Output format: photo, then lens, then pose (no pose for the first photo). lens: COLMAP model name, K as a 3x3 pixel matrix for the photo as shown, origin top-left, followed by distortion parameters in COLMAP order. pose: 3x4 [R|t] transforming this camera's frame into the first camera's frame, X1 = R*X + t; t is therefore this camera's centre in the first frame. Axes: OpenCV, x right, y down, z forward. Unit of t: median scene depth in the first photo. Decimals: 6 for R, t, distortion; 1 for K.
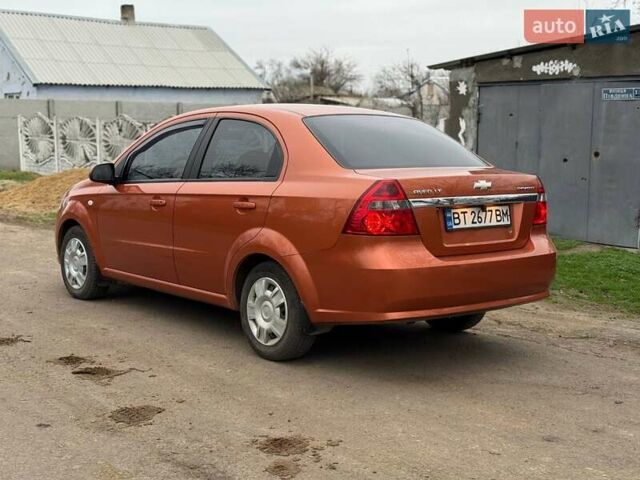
lens RADIAL K [[954.4, 0, 320.0], [0, 954.4, 240.0], [0, 0, 1]] dist [0.137723, -0.041433]
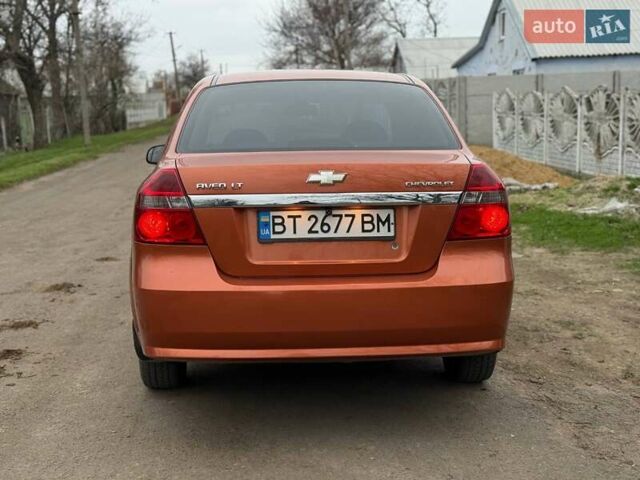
lens RADIAL K [[954.4, 0, 320.0], [0, 954.4, 240.0], [0, 0, 1]] dist [0.137723, -0.041433]
pose [[0.808054, 0.058663, -0.586180, 0.552102], [-0.043840, 0.998259, 0.039469, -0.038412], [0.587475, -0.006195, 0.809219, 0.428988]]
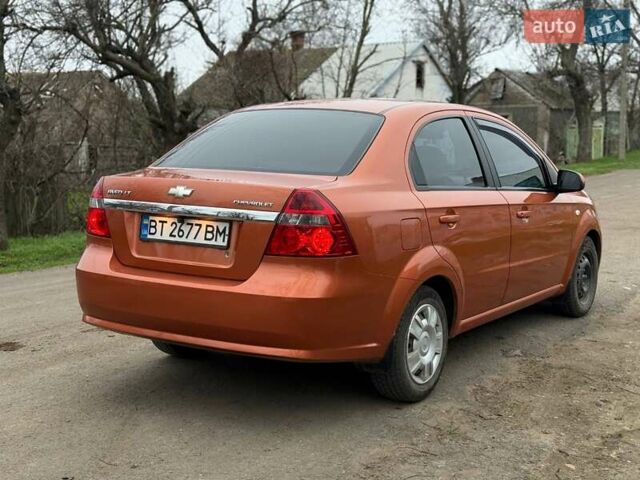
lens RADIAL K [[954.4, 0, 320.0], [0, 954.4, 240.0], [0, 0, 1]] dist [0.137723, -0.041433]
pose [[0.305646, 0.109426, -0.945836, 0.960979], [-0.114549, 0.990385, 0.077563, -0.091047], [0.945230, 0.084637, 0.315242, 0.830222]]
